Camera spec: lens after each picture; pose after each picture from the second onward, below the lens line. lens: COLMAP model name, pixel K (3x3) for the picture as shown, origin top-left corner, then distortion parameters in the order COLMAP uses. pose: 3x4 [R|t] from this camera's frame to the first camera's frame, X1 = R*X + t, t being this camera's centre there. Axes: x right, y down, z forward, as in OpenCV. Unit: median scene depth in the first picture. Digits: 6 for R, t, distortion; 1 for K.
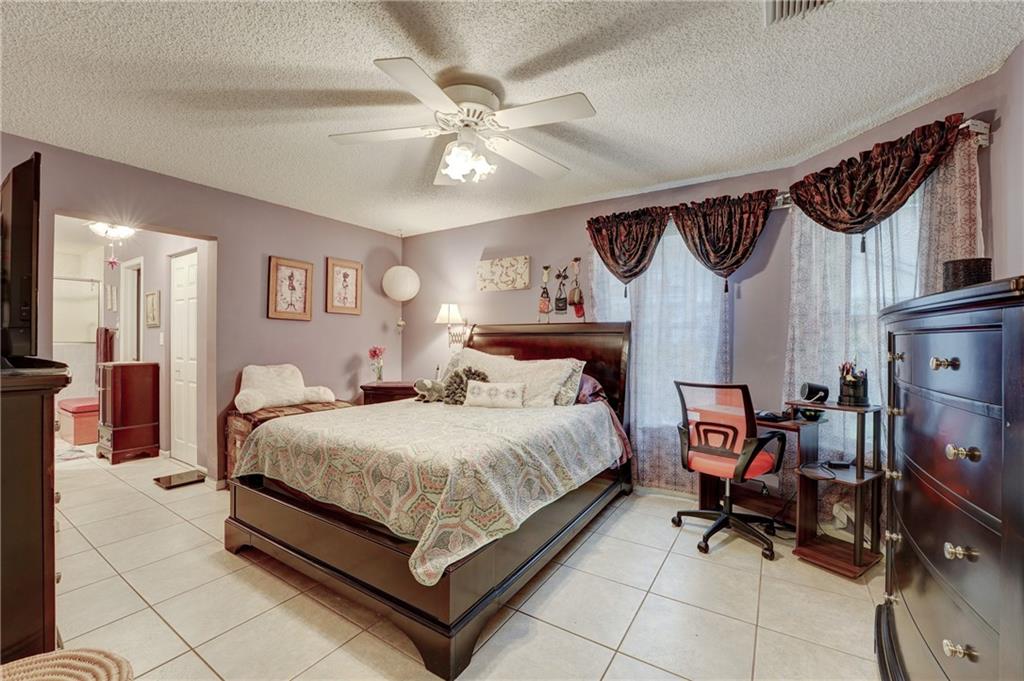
lens RADIAL K [[420.2, 0, 512.6], [0, 420.2, 342.5], [0, 0, 1]] dist [-0.027908, 0.002775]
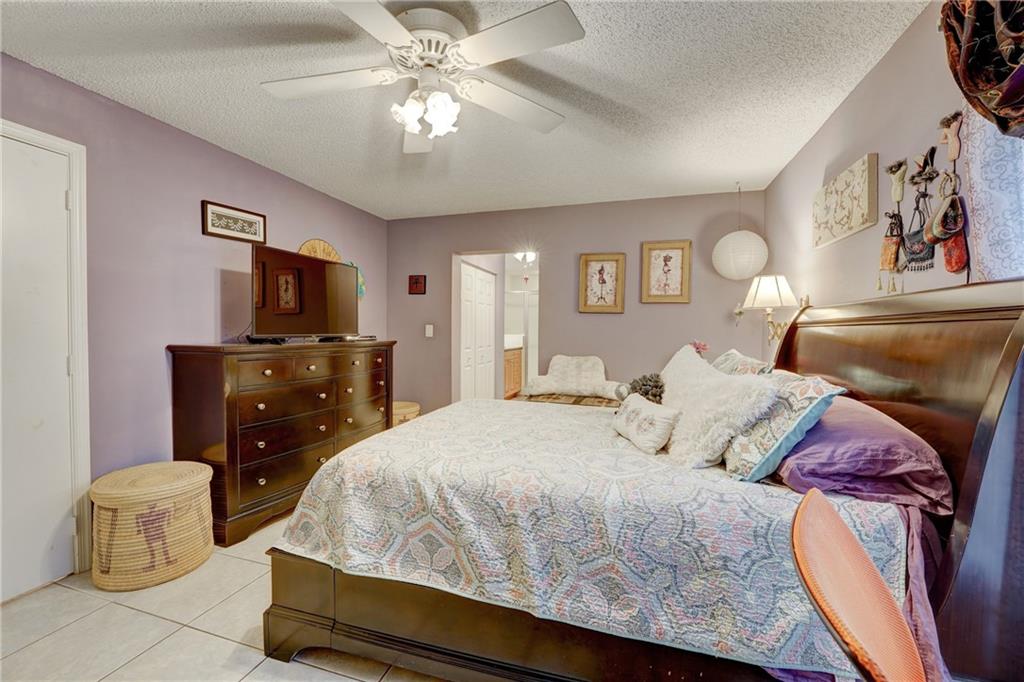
lens RADIAL K [[421.2, 0, 510.0], [0, 421.2, 339.4], [0, 0, 1]] dist [-0.015516, -0.000120]
pose [[0.278878, 0.015867, -0.960196, 0.373380], [-0.012744, 0.999837, 0.012821, -0.000565], [0.960242, 0.008661, 0.279034, 0.483005]]
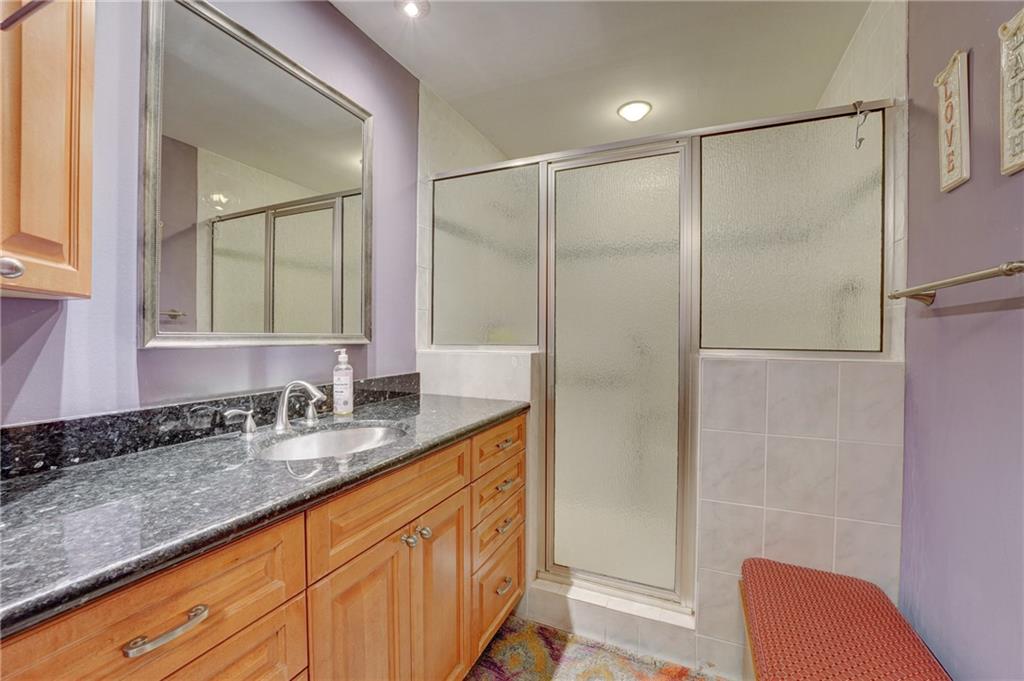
lens RADIAL K [[420.2, 0, 516.9], [0, 420.2, 340.3], [0, 0, 1]] dist [-0.027908, 0.002775]
pose [[0.173588, 0.016229, -0.984685, -1.083764], [-0.007743, 0.999856, 0.015115, -0.012507], [0.984788, 0.005000, 0.173689, 1.002750]]
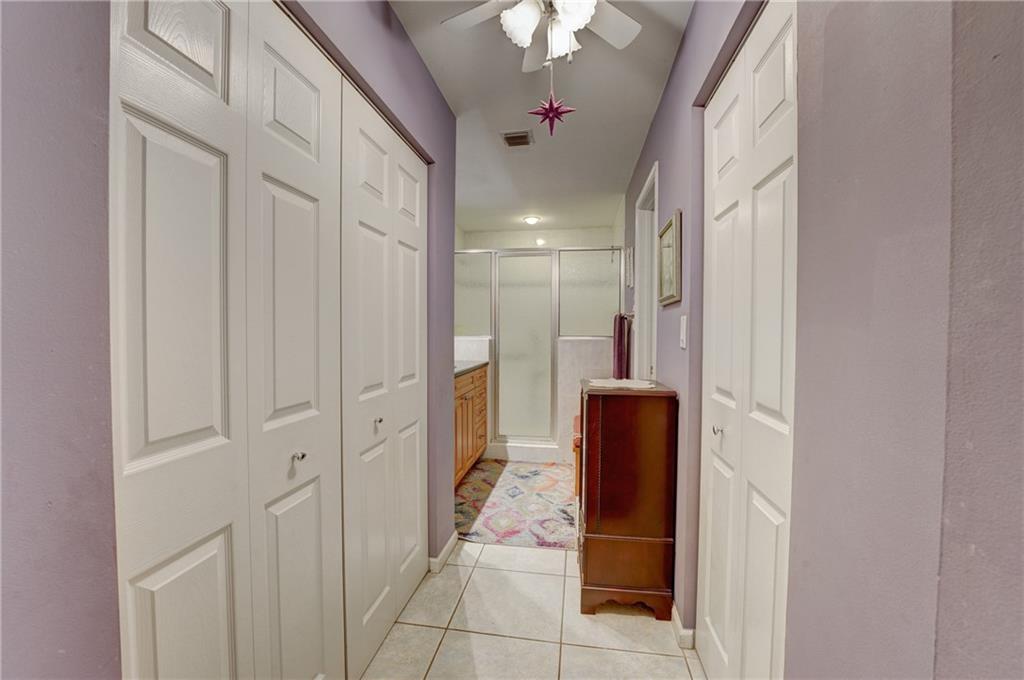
lens RADIAL K [[420.2, 0, 508.7], [0, 420.2, 339.6], [0, 0, 1]] dist [-0.027908, 0.002775]
pose [[0.407125, 0.018177, -0.913192, -0.598613], [-0.005488, 0.999833, 0.017455, -0.008785], [0.913356, -0.002094, 0.407156, 0.737207]]
